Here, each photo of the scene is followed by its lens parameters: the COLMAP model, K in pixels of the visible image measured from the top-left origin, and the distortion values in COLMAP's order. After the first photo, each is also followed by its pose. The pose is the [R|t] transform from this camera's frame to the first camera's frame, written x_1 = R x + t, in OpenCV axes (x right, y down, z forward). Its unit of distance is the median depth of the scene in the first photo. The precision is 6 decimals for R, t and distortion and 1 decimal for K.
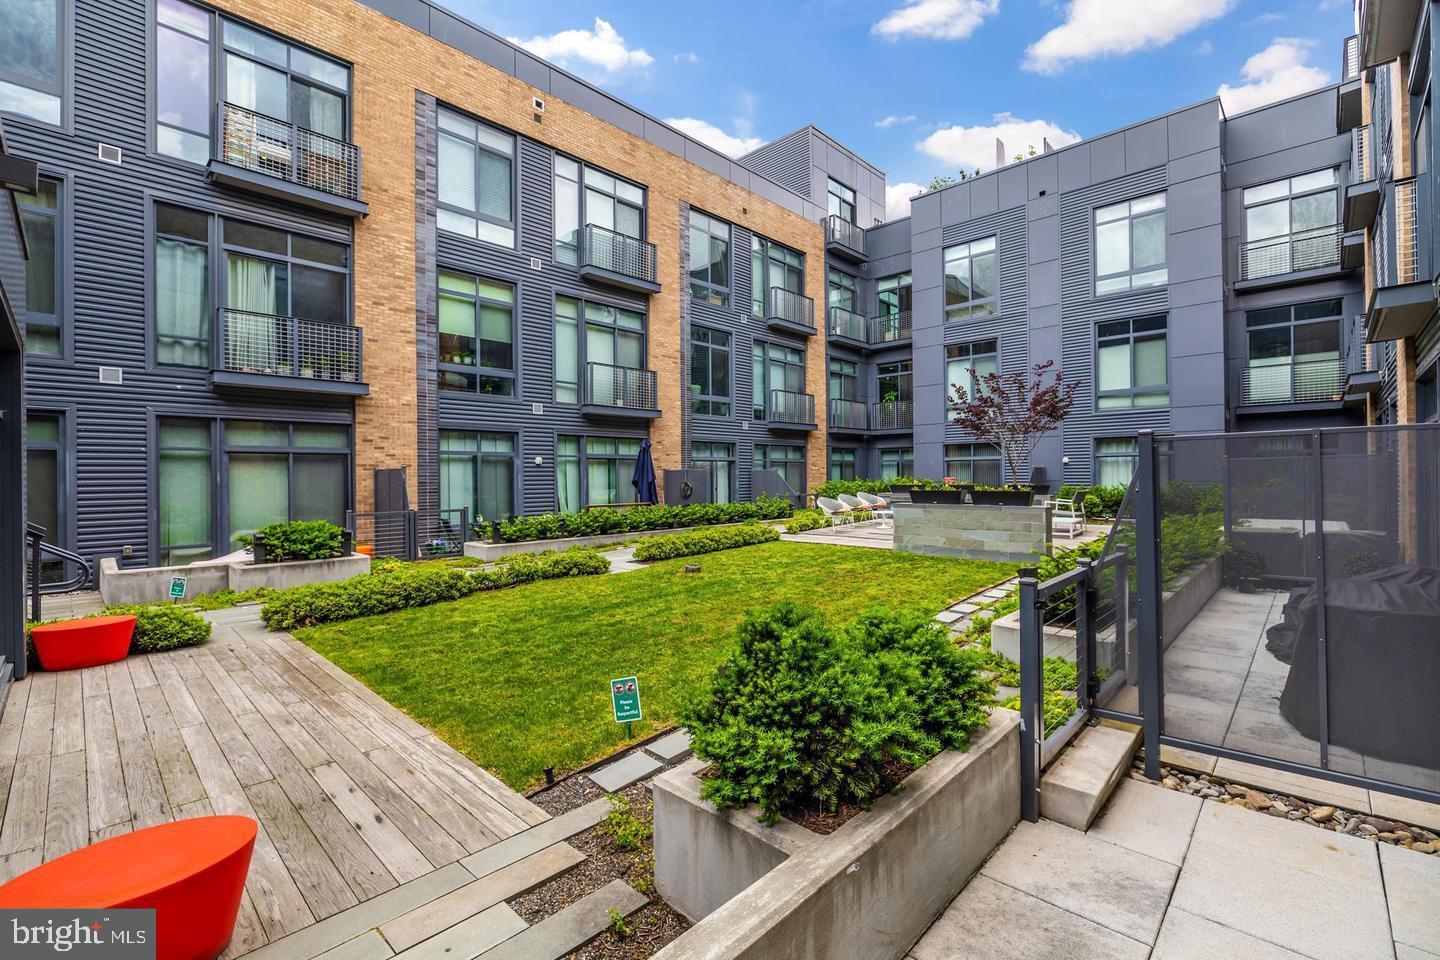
lens RADIAL K [[630.4, 0, 712.8], [0, 630.4, 475.8], [0, 0, 1]] dist [-0.004394, -0.000164]
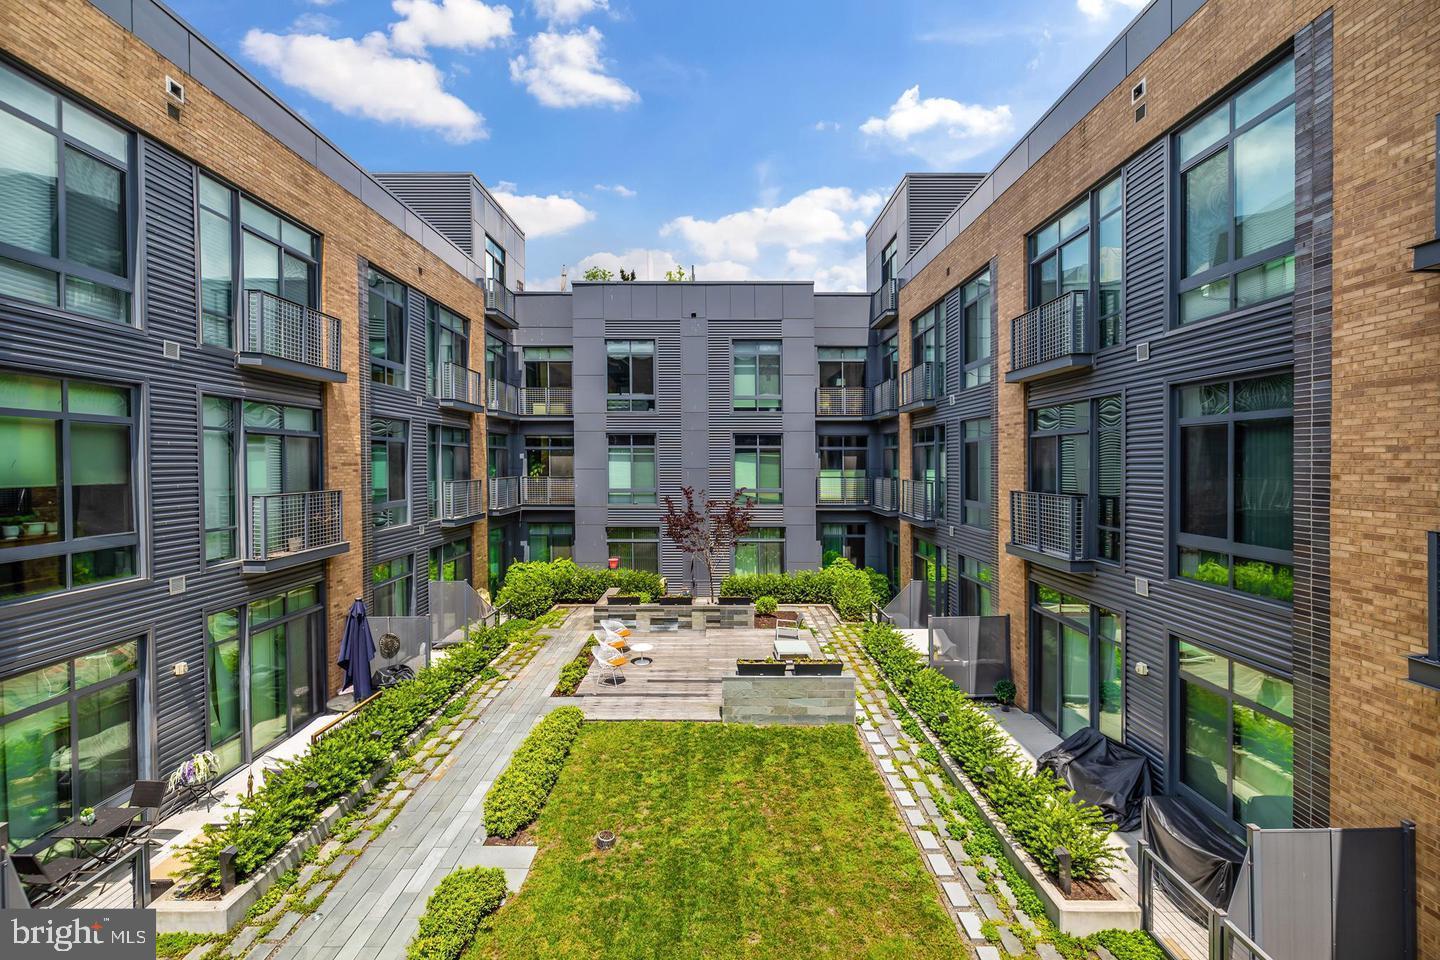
lens RADIAL K [[614.7, 0, 715.3], [0, 614.7, 469.3], [0, 0, 1]] dist [-0.003178, 0.000645]
pose [[0.717231, -0.003545, 0.696826, -0.294979], [-0.004532, 0.999942, 0.009752, -0.212178], [-0.696820, -0.010153, 0.717174, 0.185509]]
